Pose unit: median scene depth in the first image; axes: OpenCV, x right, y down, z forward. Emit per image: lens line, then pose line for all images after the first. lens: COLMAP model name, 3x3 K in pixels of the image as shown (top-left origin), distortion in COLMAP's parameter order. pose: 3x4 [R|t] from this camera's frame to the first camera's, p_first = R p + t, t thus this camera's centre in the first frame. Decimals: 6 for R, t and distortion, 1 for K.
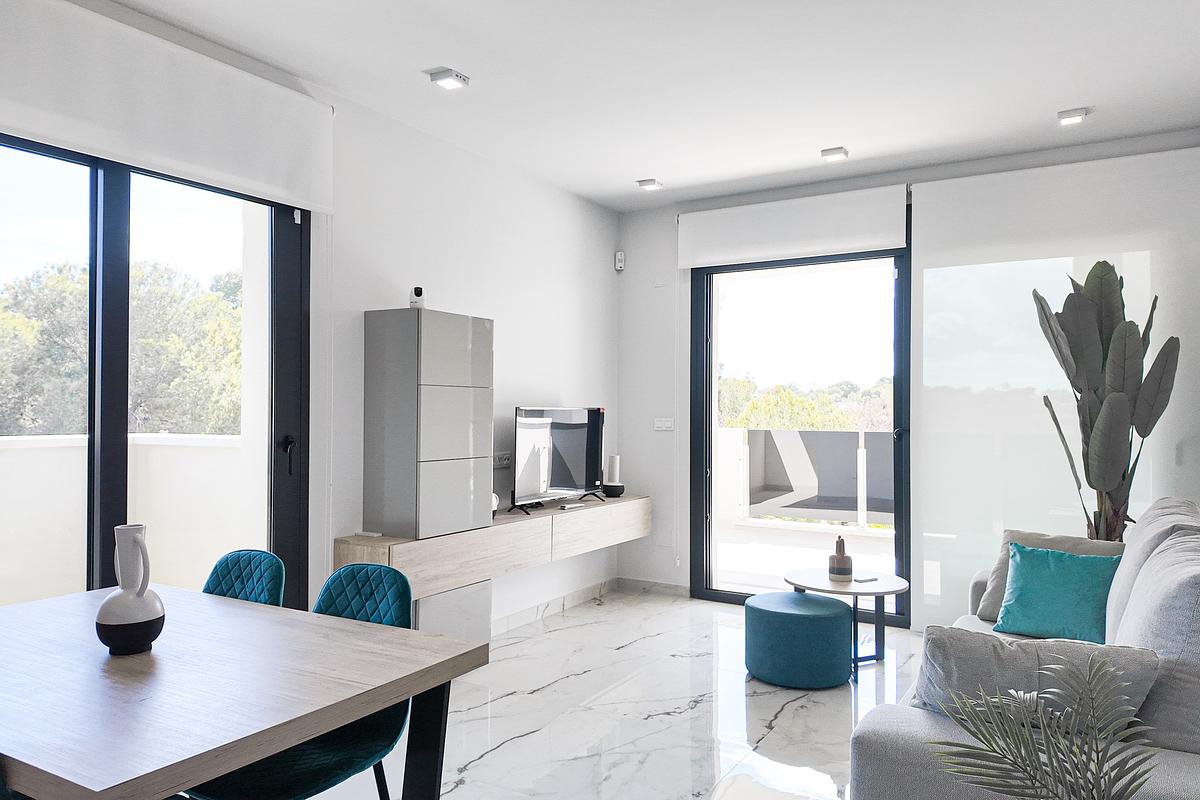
lens RADIAL K [[825.8, 0, 606.3], [0, 825.8, 399.8], [0, 0, 1]] dist [0.144360, -0.245131]
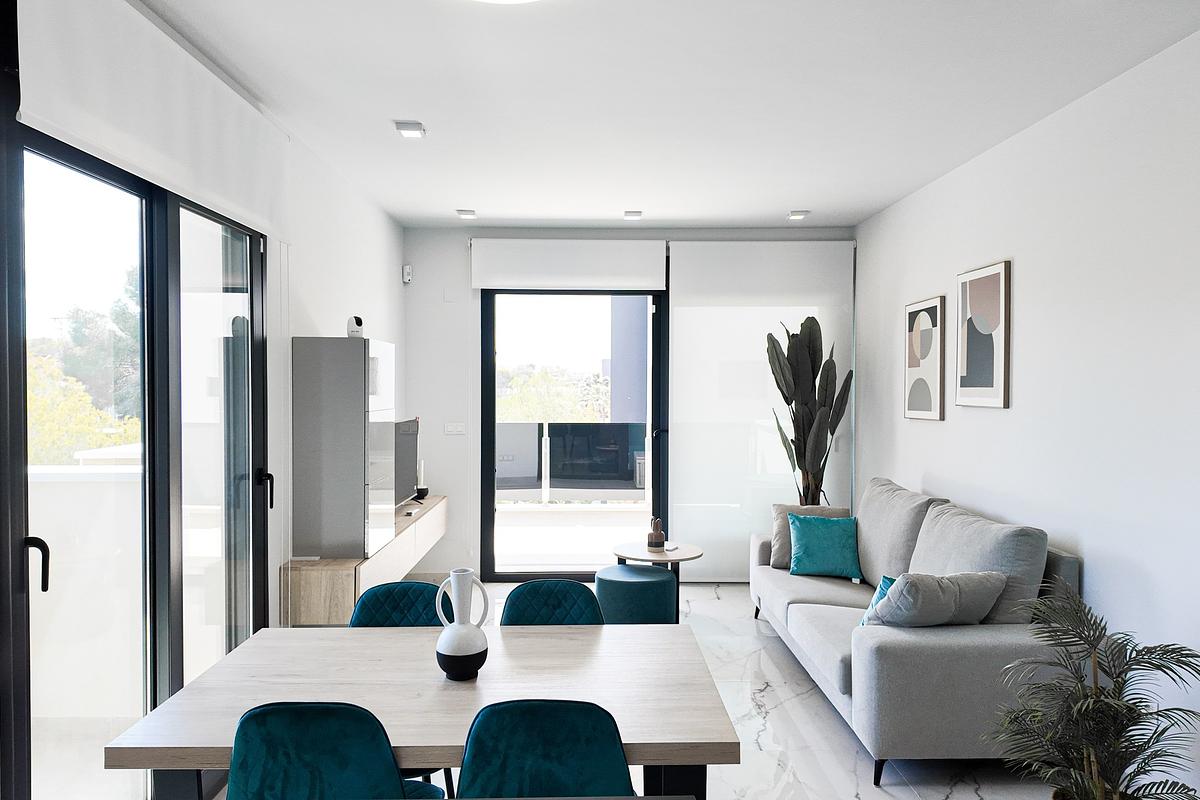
lens RADIAL K [[825.8, 0, 606.3], [0, 825.8, 399.8], [0, 0, 1]] dist [0.144360, -0.245131]
pose [[0.849388, -0.011676, 0.527640, -0.462158], [-0.005375, 0.999512, 0.030772, -0.059245], [-0.527741, -0.028973, 0.848911, -0.046854]]
